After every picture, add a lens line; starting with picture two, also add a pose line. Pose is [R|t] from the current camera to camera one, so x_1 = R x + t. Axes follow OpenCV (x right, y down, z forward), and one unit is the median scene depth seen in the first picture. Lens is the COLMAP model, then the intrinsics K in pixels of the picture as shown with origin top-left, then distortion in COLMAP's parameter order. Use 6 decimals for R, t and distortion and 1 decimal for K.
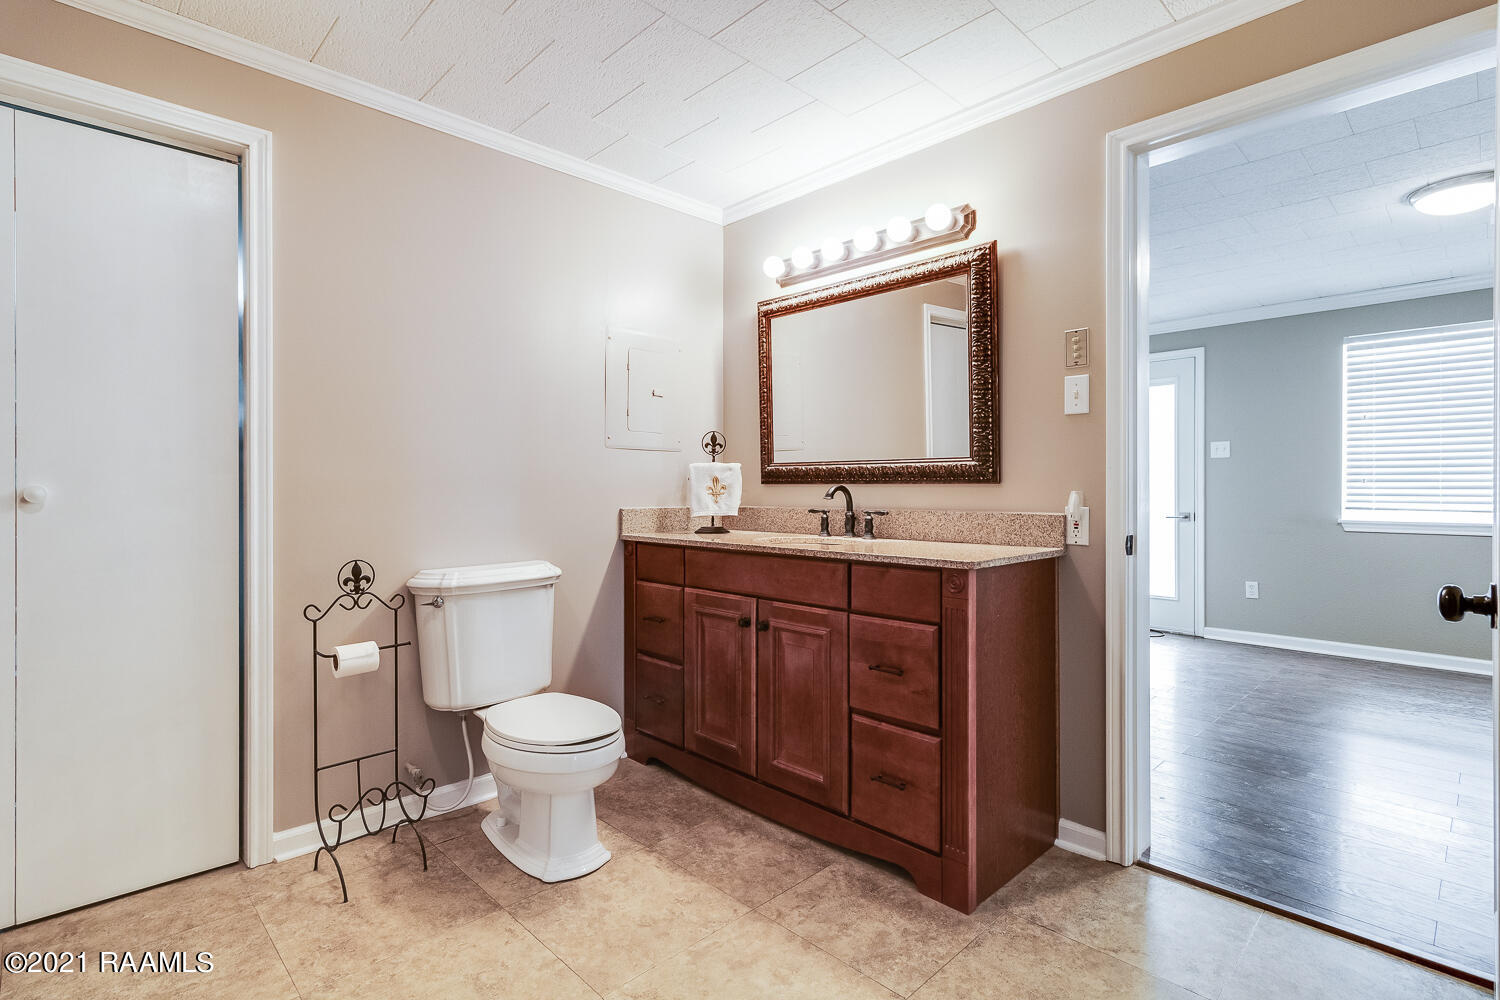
lens RADIAL K [[720.5, 0, 747.5], [0, 720.5, 495.7], [0, 0, 1]] dist [0.027813, -0.000227]
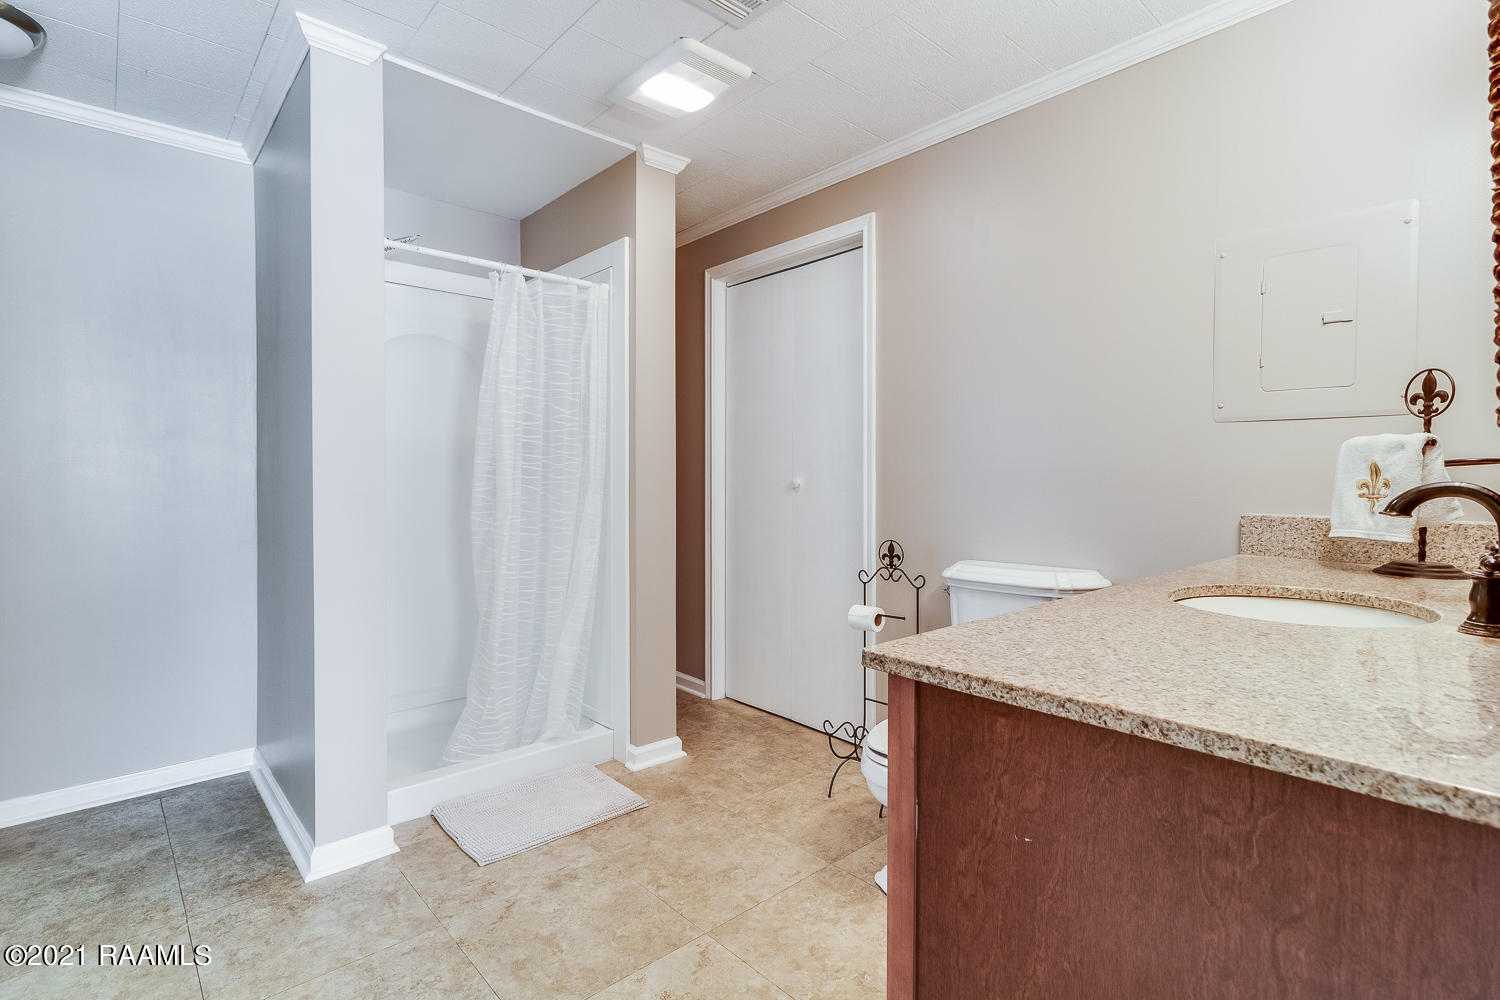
lens RADIAL K [[720.5, 0, 747.9], [0, 720.5, 488.0], [0, 0, 1]] dist [0.027813, -0.000227]
pose [[-0.013729, 0.019258, -0.999720, 0.662569], [-0.011466, 0.999746, 0.019416, -0.018680], [0.999840, 0.011729, -0.013505, 0.779079]]
